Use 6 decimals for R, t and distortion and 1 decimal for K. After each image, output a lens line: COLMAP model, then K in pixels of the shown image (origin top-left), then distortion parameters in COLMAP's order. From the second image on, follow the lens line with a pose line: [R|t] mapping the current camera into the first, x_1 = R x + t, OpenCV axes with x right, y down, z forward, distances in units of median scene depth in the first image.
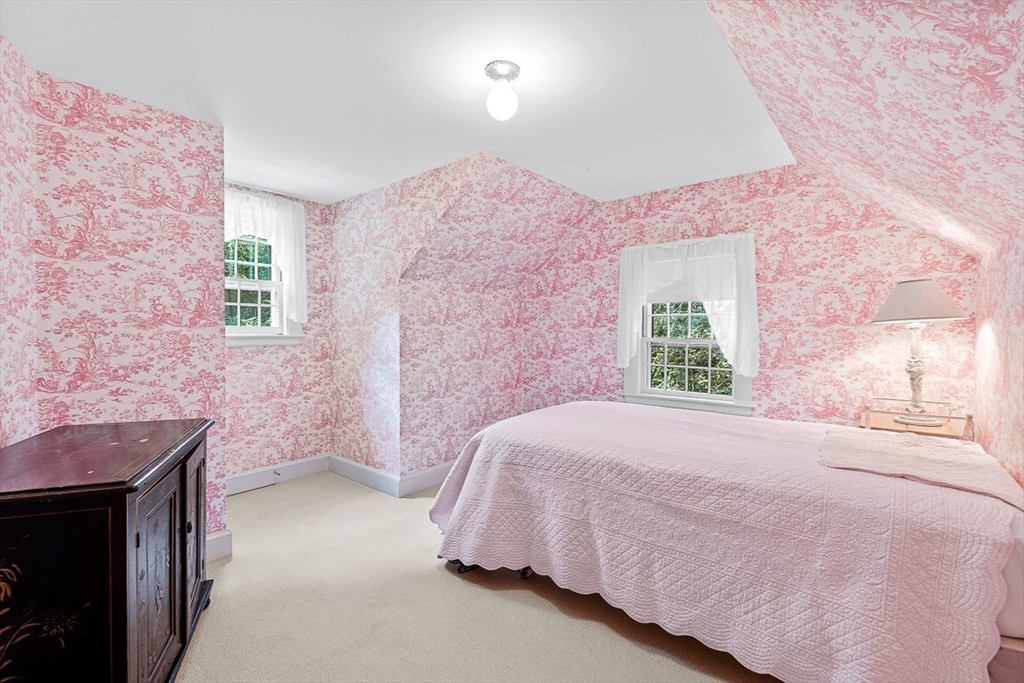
lens RADIAL K [[452.8, 0, 512.0], [0, 452.8, 341.5], [0, 0, 1]] dist [-0.000146, 0.000006]
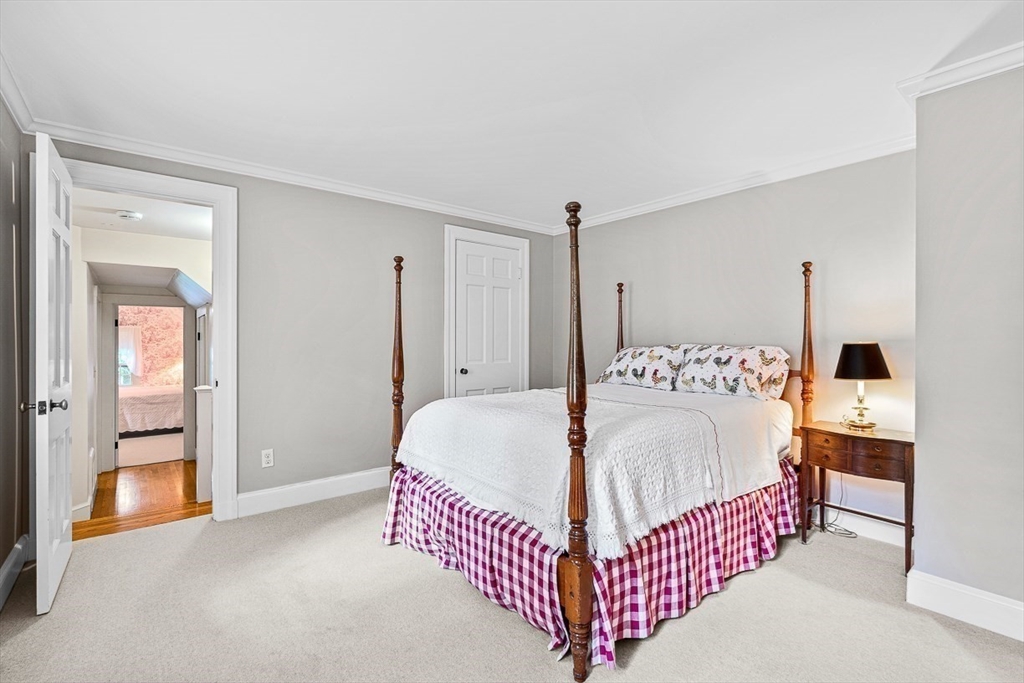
lens RADIAL K [[479.3, 0, 512.0], [0, 479.3, 341.5], [0, 0, 1]] dist [-0.000500, -0.000080]
pose [[0.201764, -0.003609, 0.979428, -2.159815], [0.016763, 0.999859, 0.000231, -0.112618], [-0.979291, 0.016372, 0.201796, -2.108184]]
